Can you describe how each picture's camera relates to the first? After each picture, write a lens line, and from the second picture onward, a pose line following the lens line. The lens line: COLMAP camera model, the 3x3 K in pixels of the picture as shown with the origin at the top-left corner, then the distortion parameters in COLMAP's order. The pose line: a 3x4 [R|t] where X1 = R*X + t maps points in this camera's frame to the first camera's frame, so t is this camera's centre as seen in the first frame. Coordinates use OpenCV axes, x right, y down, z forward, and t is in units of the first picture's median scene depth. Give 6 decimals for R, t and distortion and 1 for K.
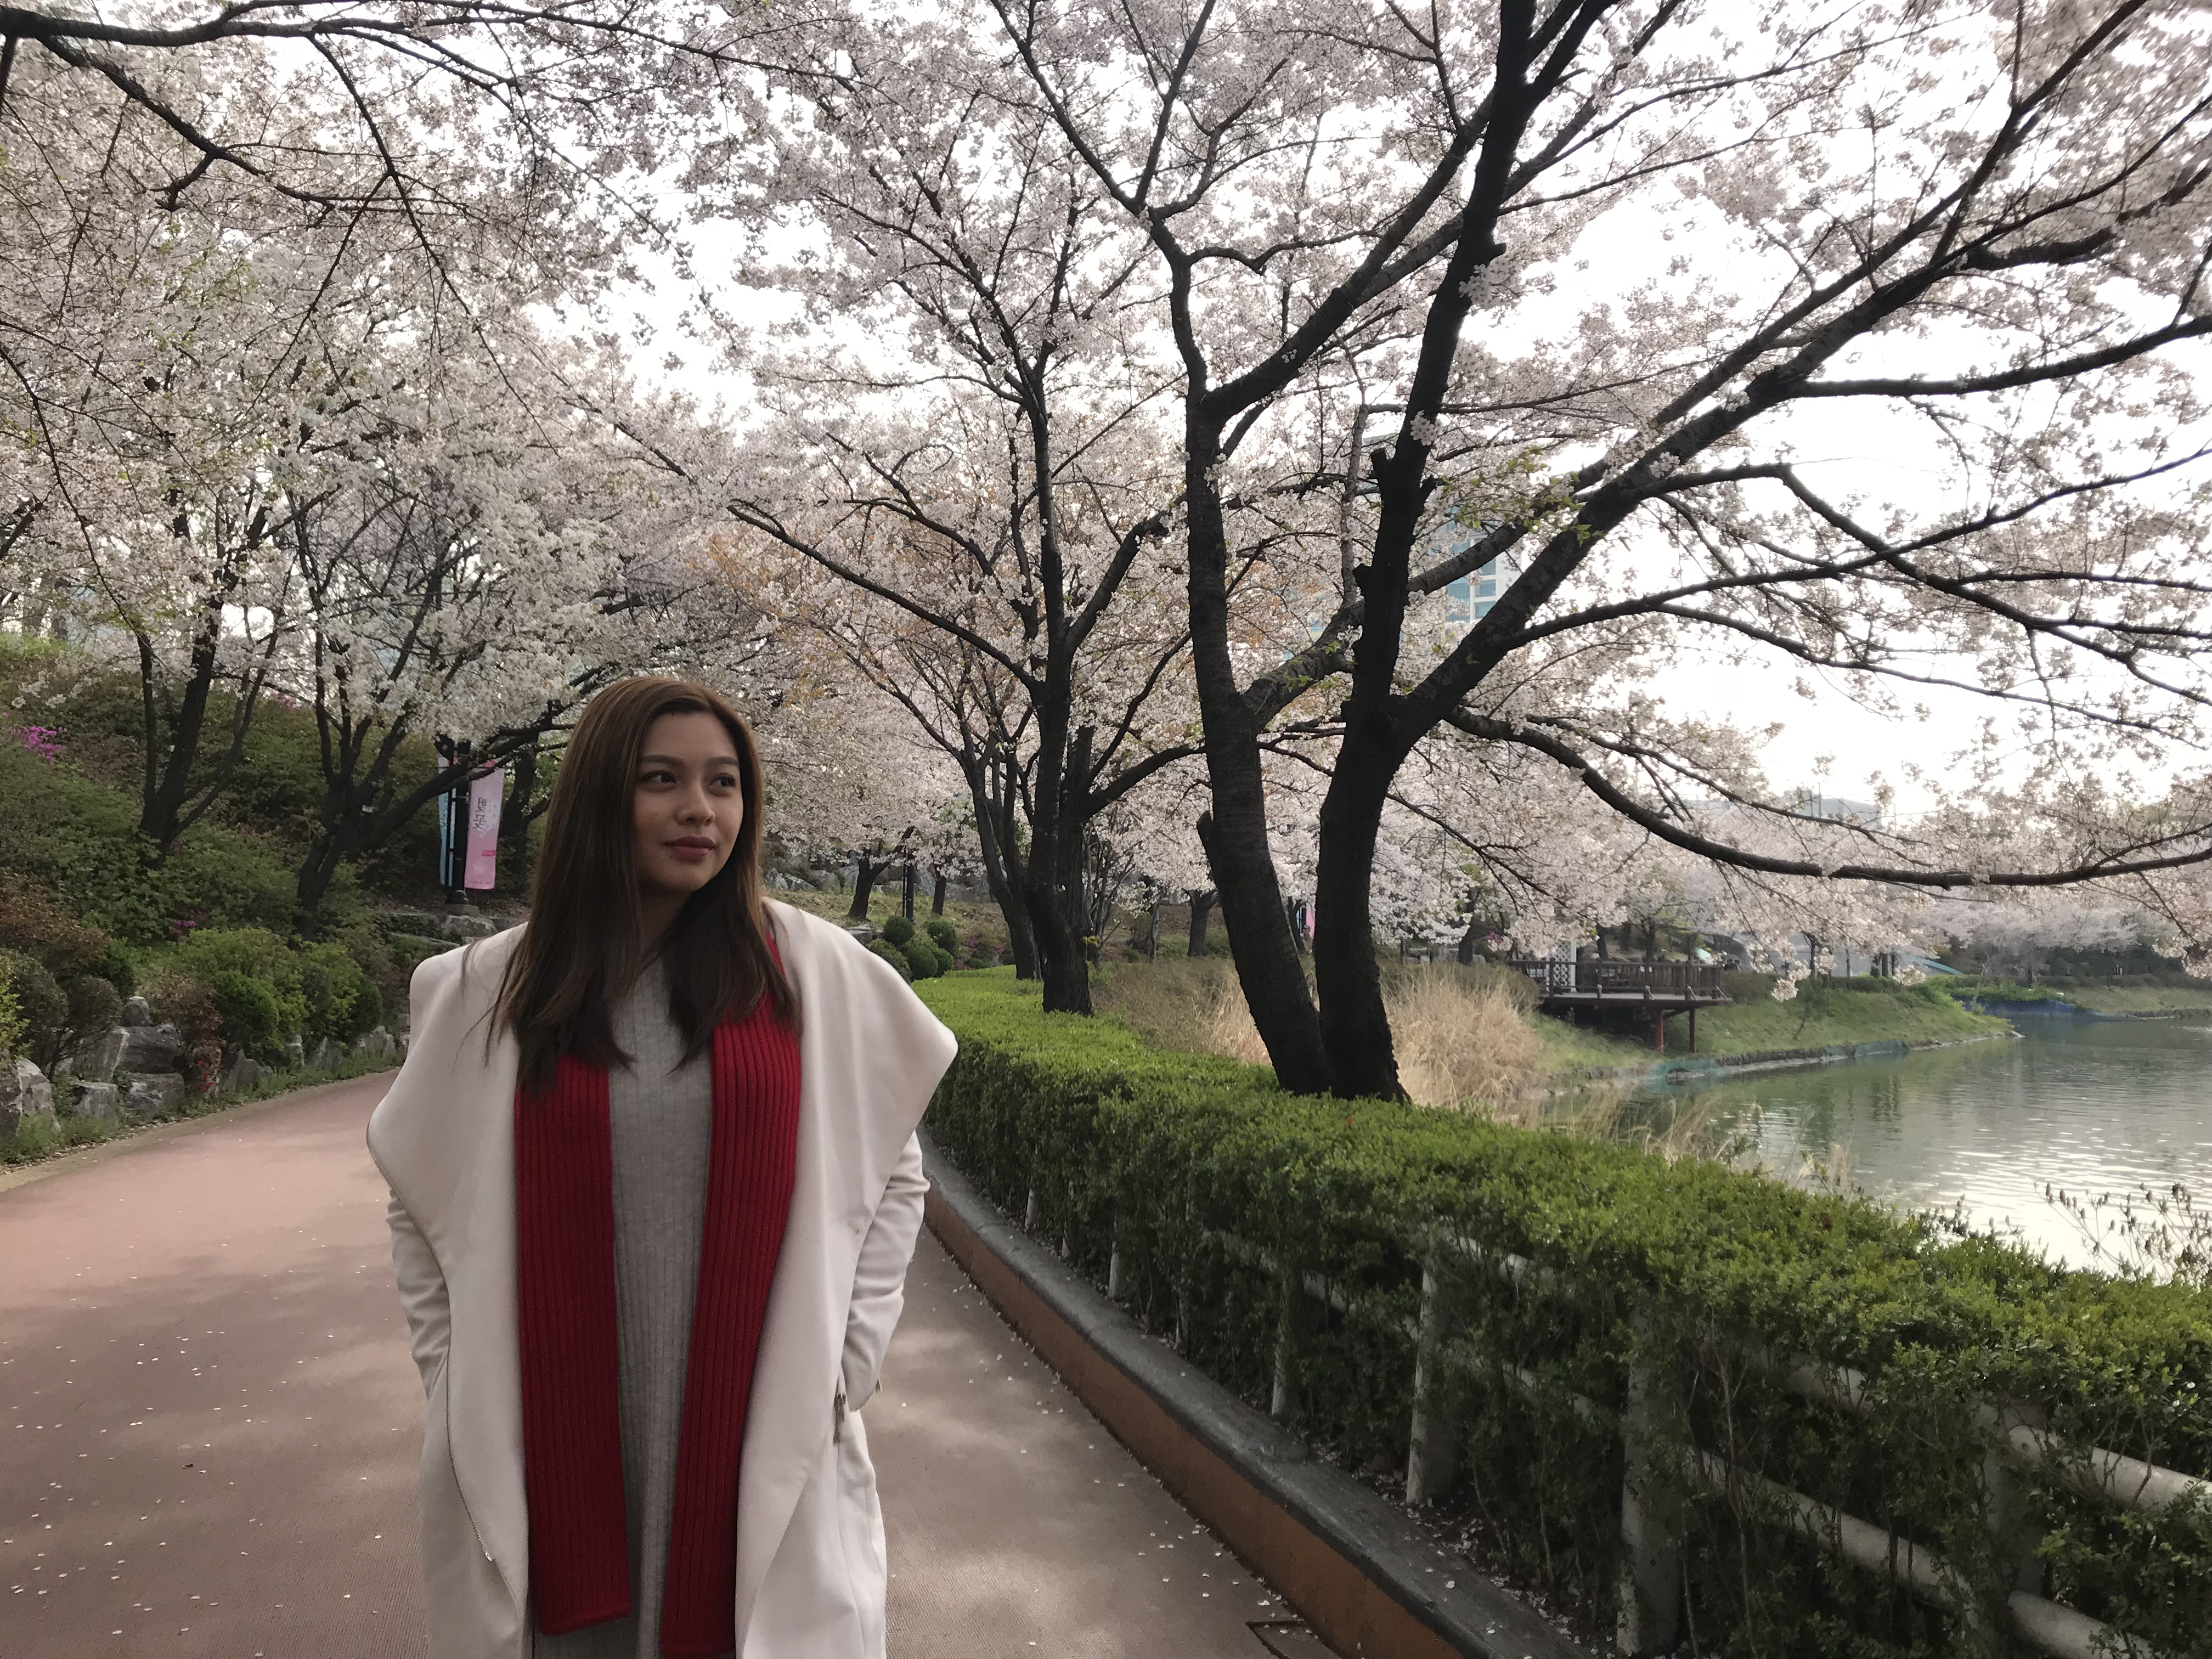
lens RADIAL K [[1813.7, 0, 1101.7], [0, 1813.7, 820.3], [0, 0, 1]] dist [-0.001698, 0.020423]
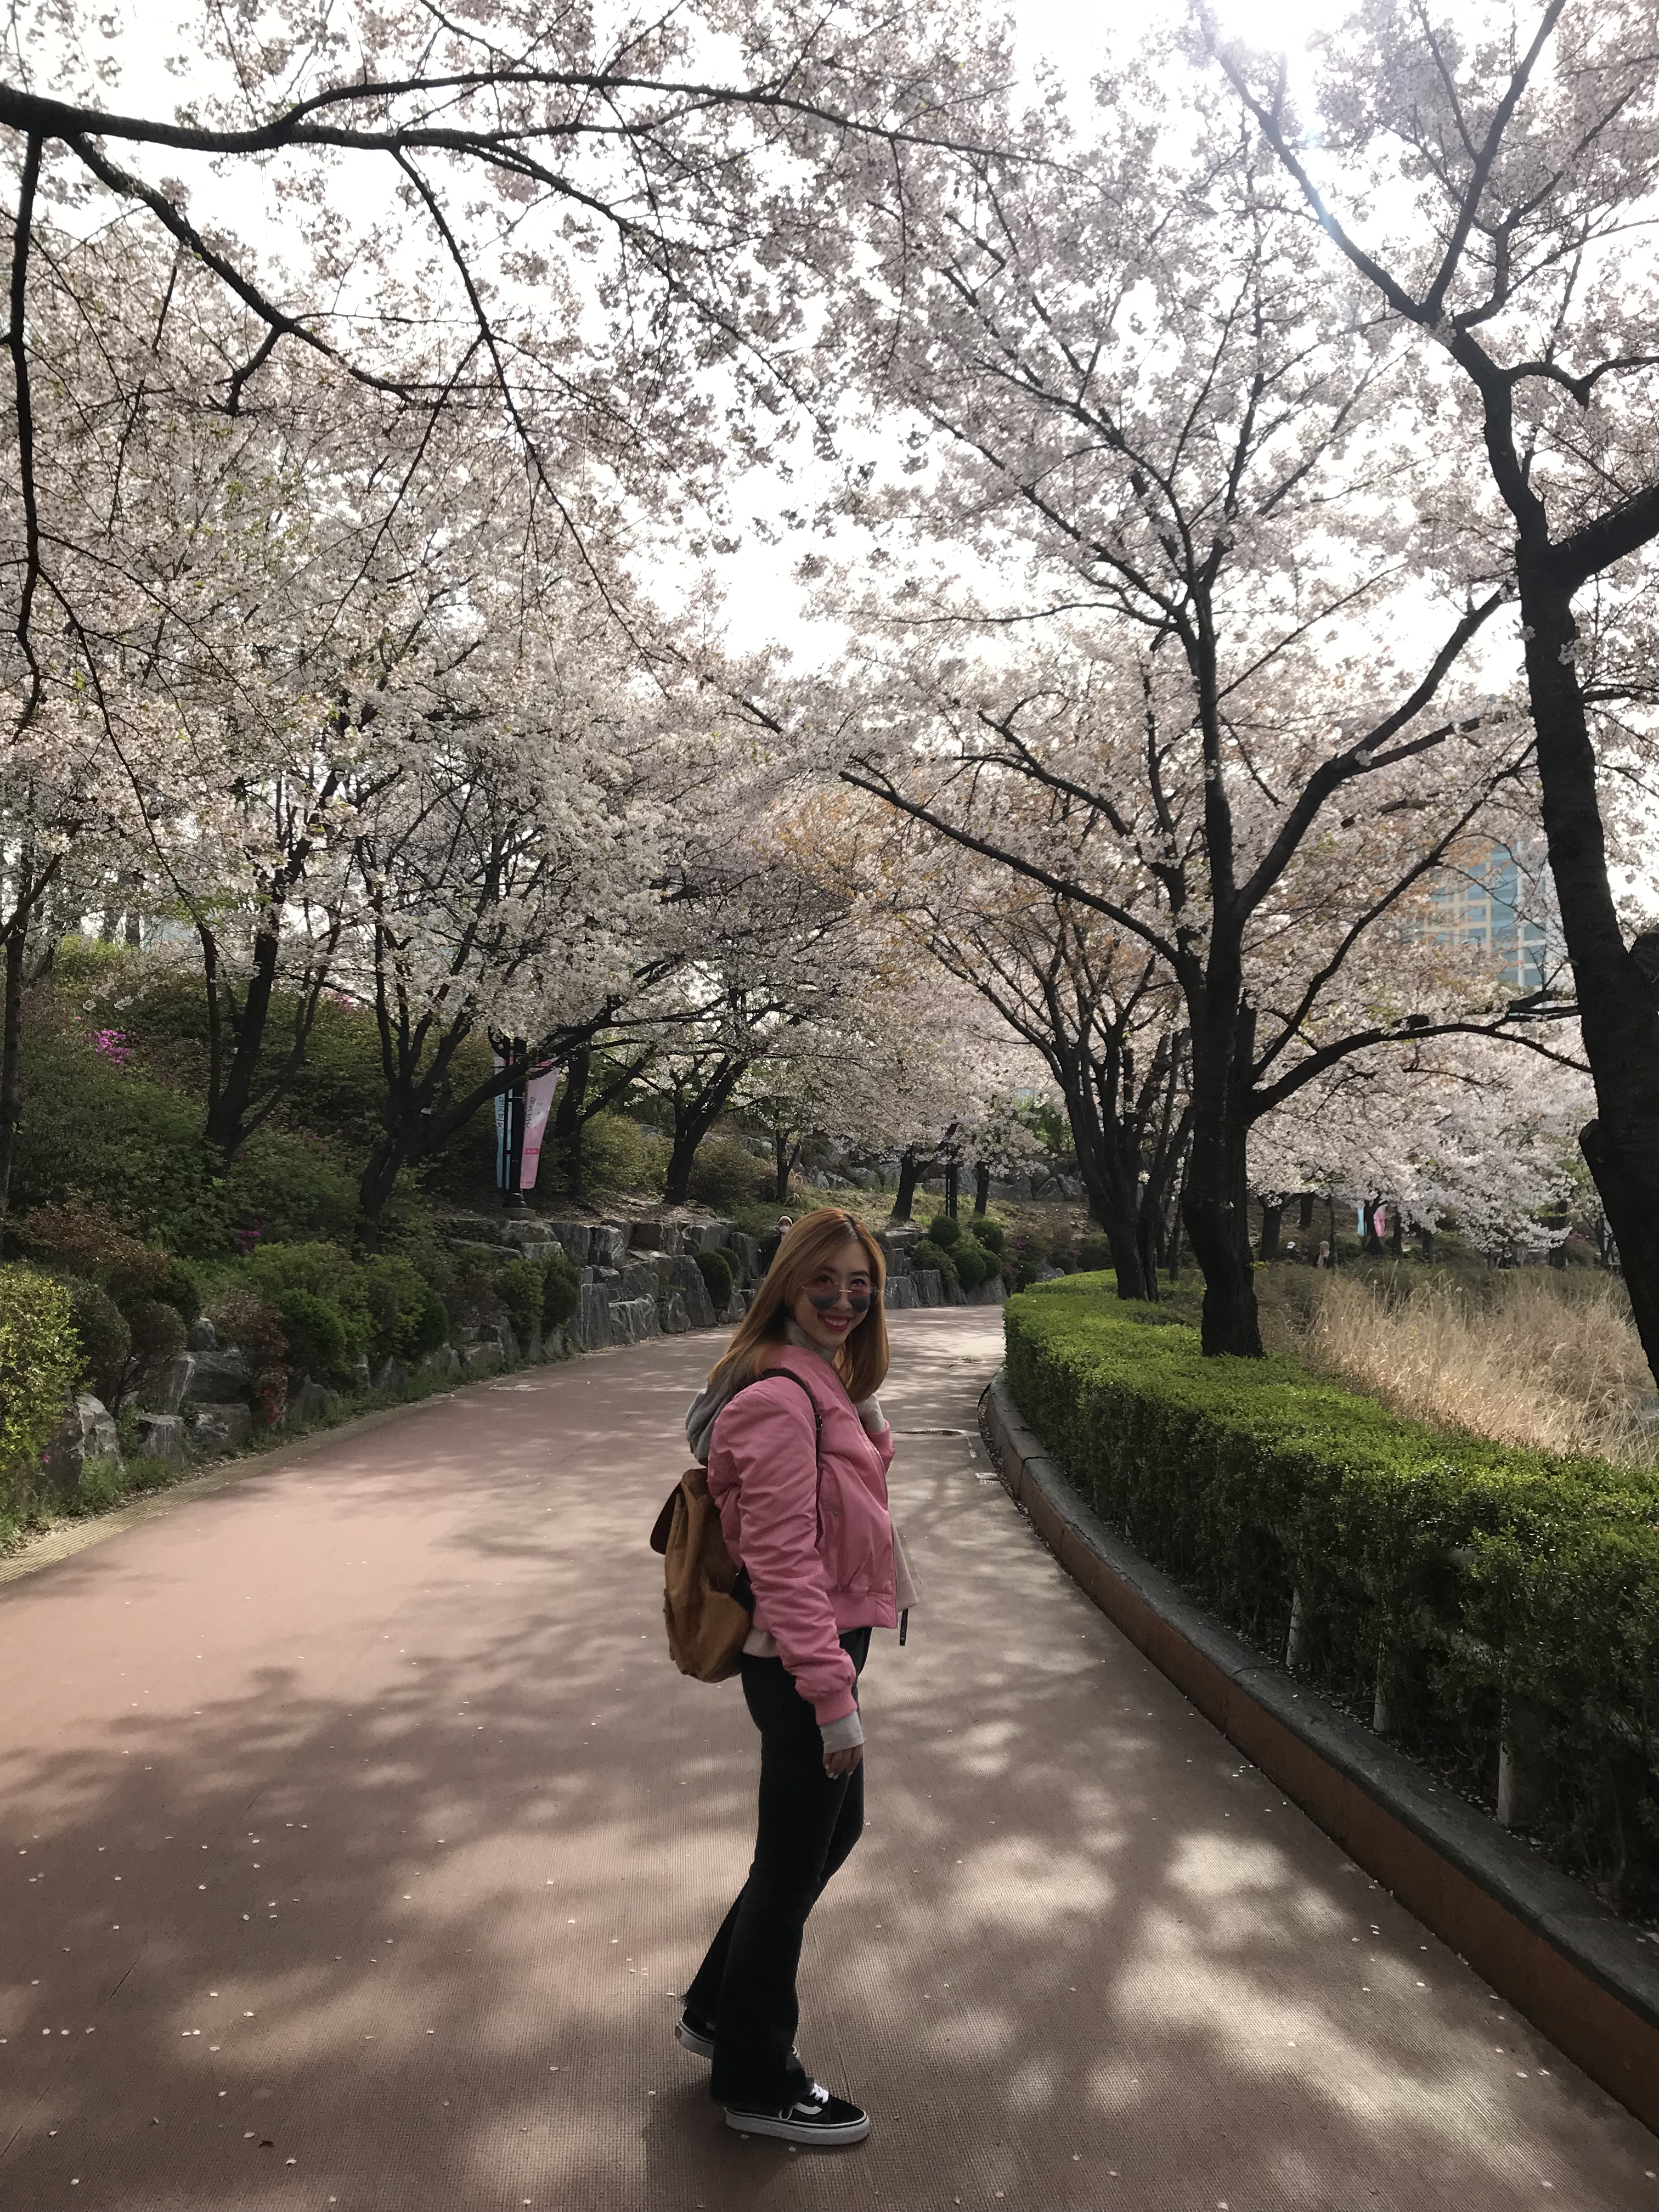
lens RADIAL K [[1813.7, 0, 831.7], [0, 1813.7, 1108.7], [0, 0, 1]] dist [-0.001698, 0.020423]
pose [[0.987826, -0.008219, -0.155347, -0.059423], [0.007827, 0.999964, -0.003136, -0.004231], [0.155367, 0.001882, 0.987855, 0.115483]]
